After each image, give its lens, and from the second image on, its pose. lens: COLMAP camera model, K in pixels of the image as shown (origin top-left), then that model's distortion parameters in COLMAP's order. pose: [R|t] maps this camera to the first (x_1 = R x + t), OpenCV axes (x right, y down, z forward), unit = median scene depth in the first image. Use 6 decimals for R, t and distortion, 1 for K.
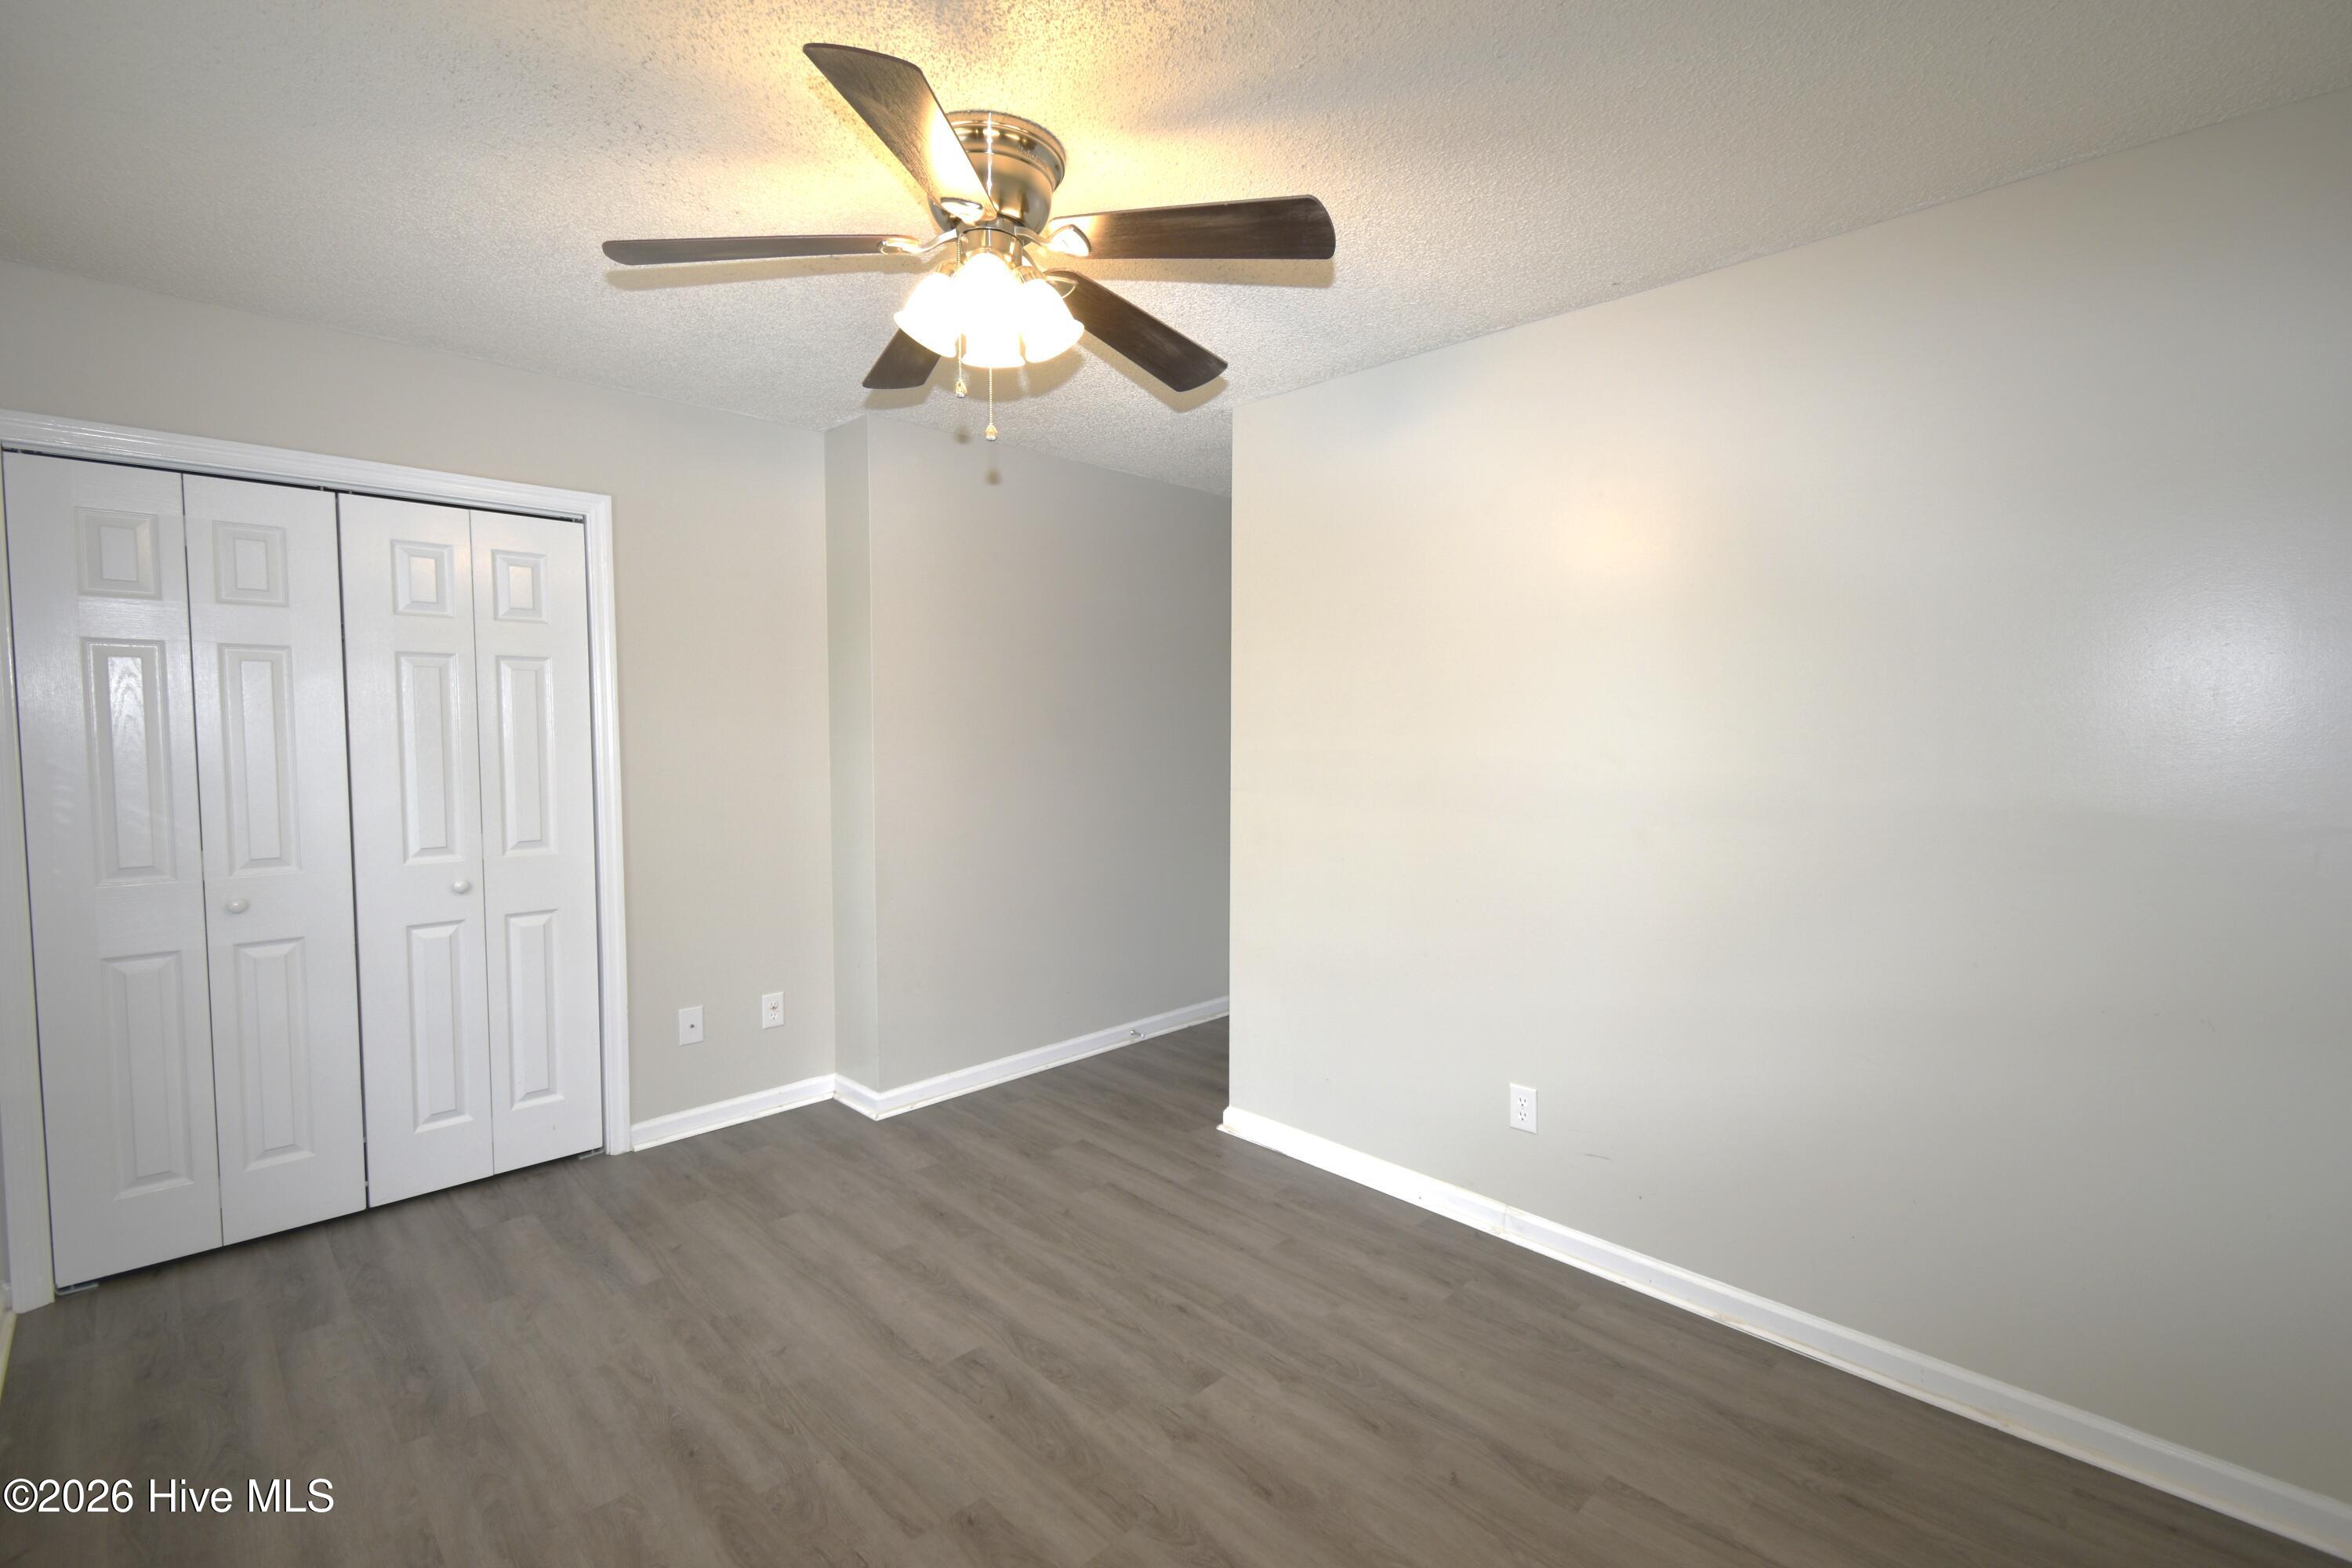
lens RADIAL K [[1051.6, 0, 1190.4], [0, 1051.6, 783.2], [0, 0, 1]] dist [0.016214, -0.000198]
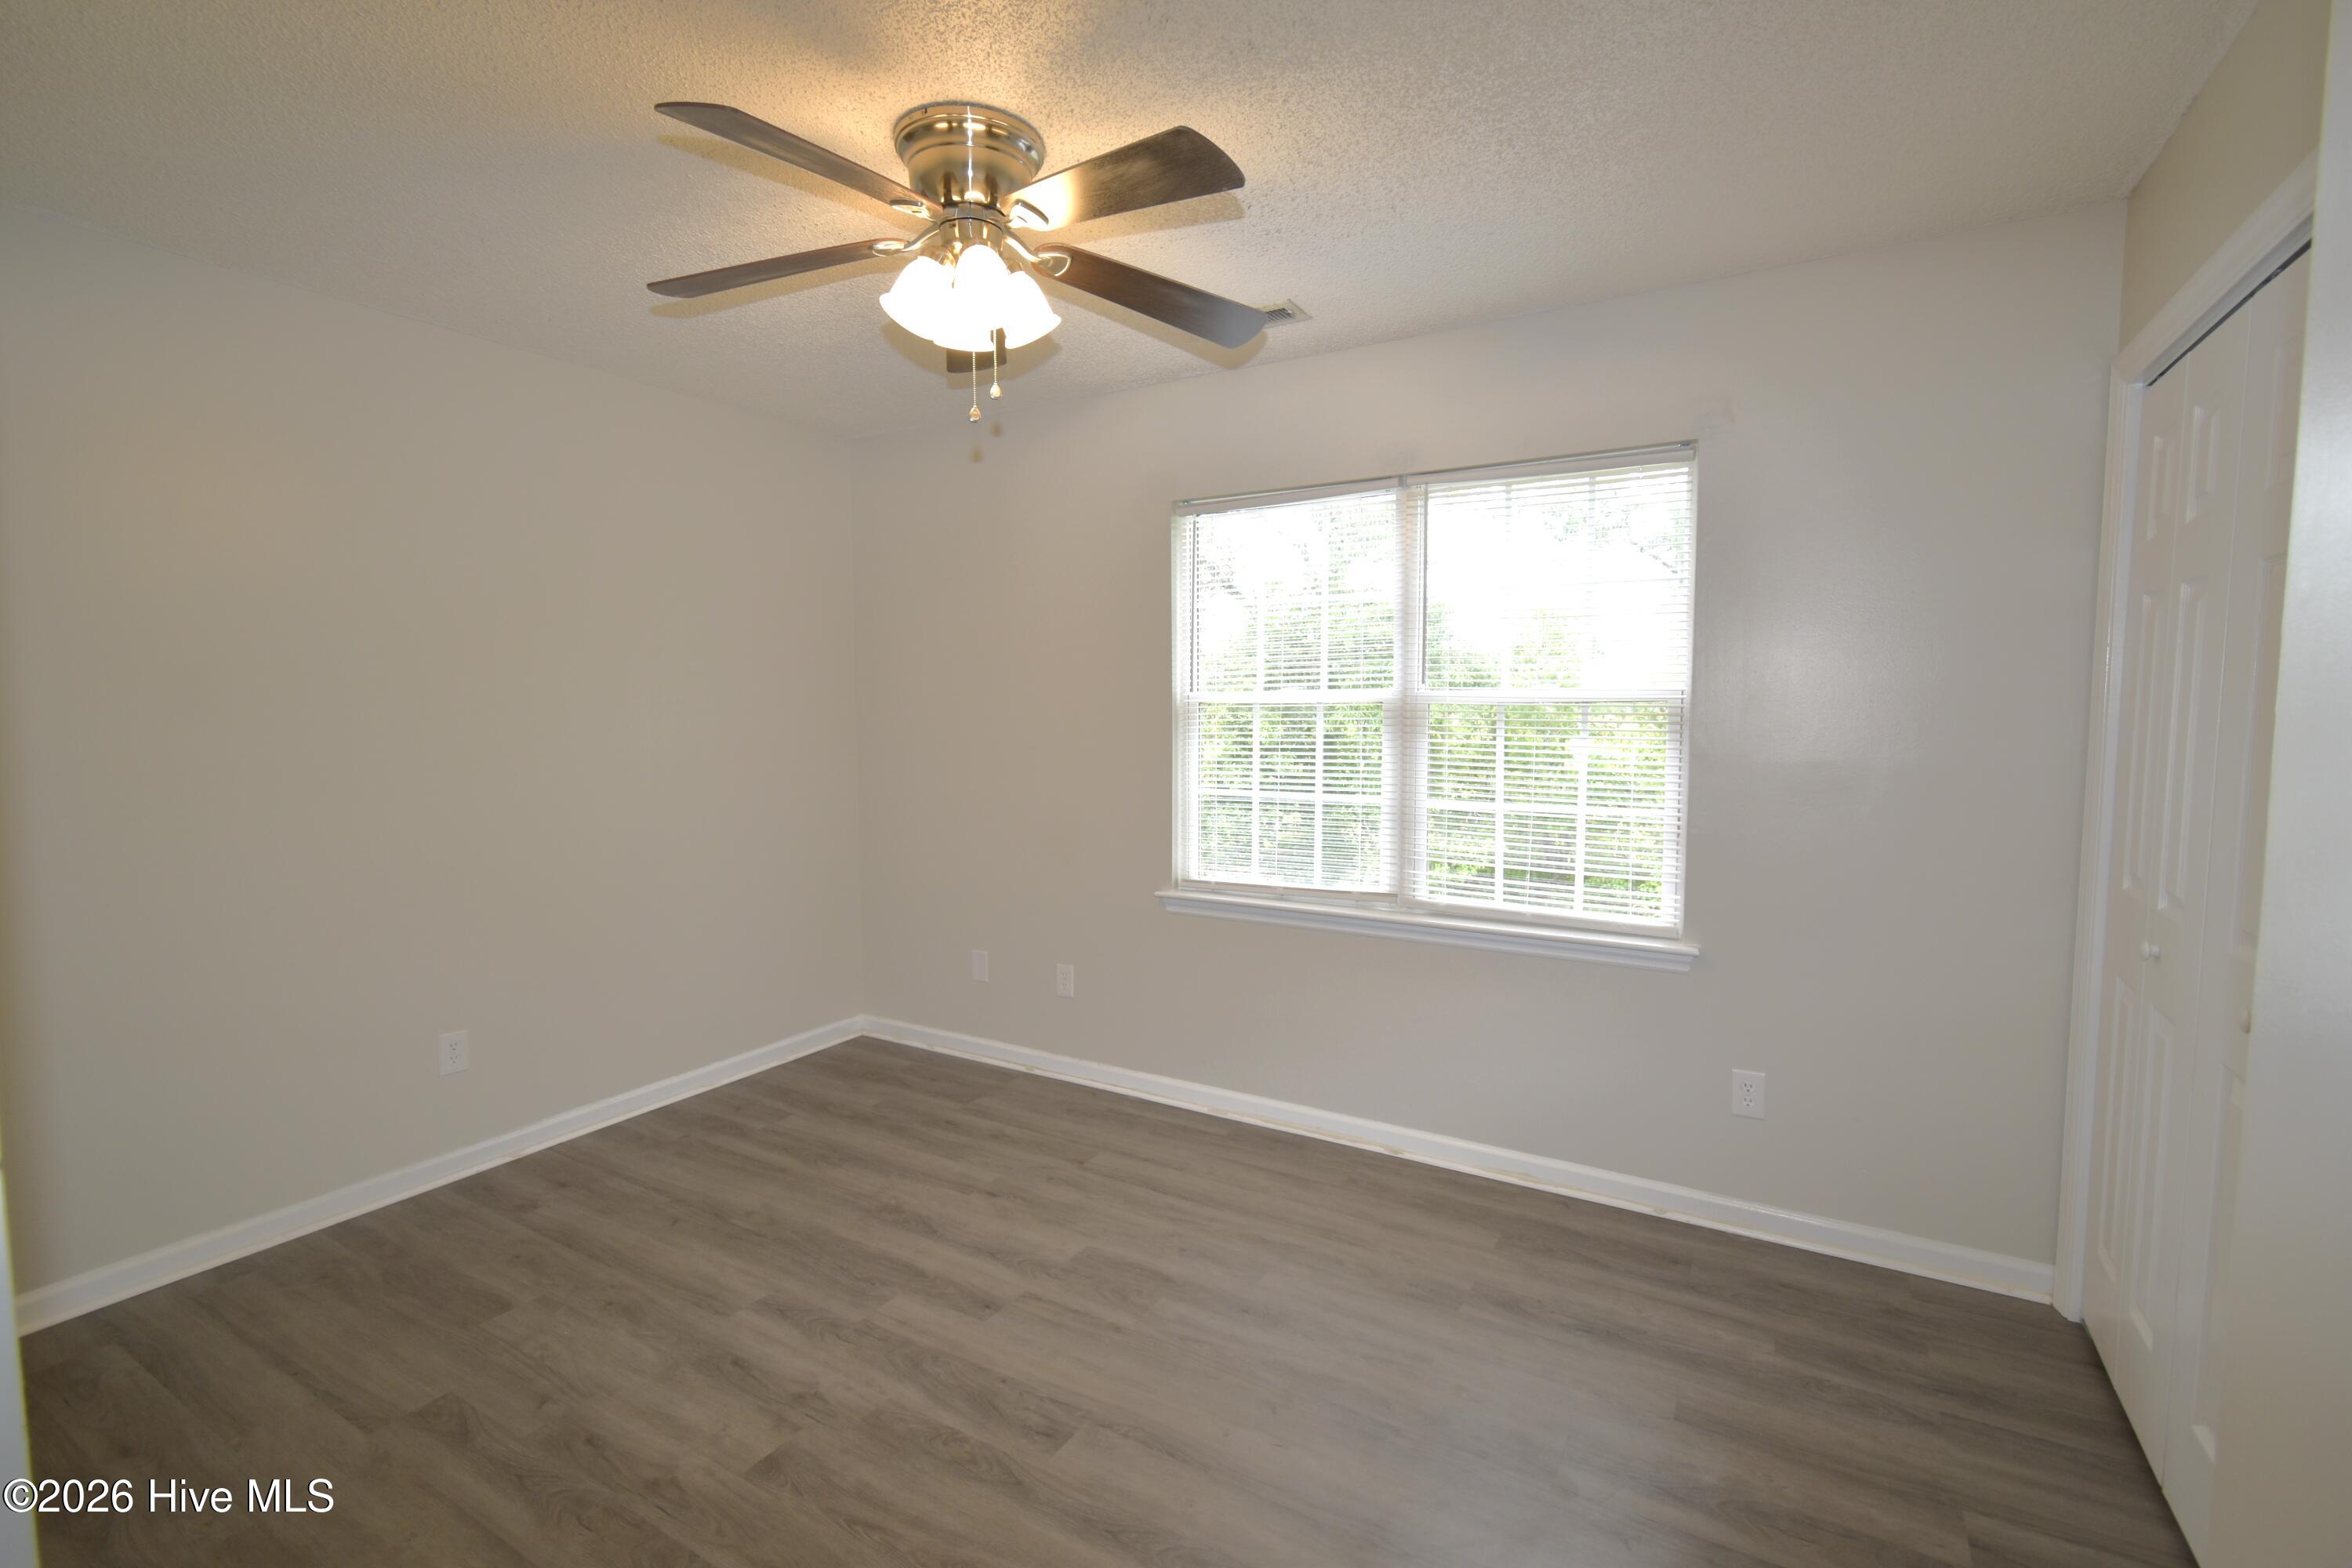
lens RADIAL K [[1051.6, 0, 1190.4], [0, 1051.6, 783.2], [0, 0, 1]] dist [0.016214, -0.000198]
pose [[-0.969058, 0.021995, -0.245851, -0.122167], [-0.012627, 0.990300, 0.138369, -0.109915], [0.246510, 0.137192, -0.959381, 1.896180]]
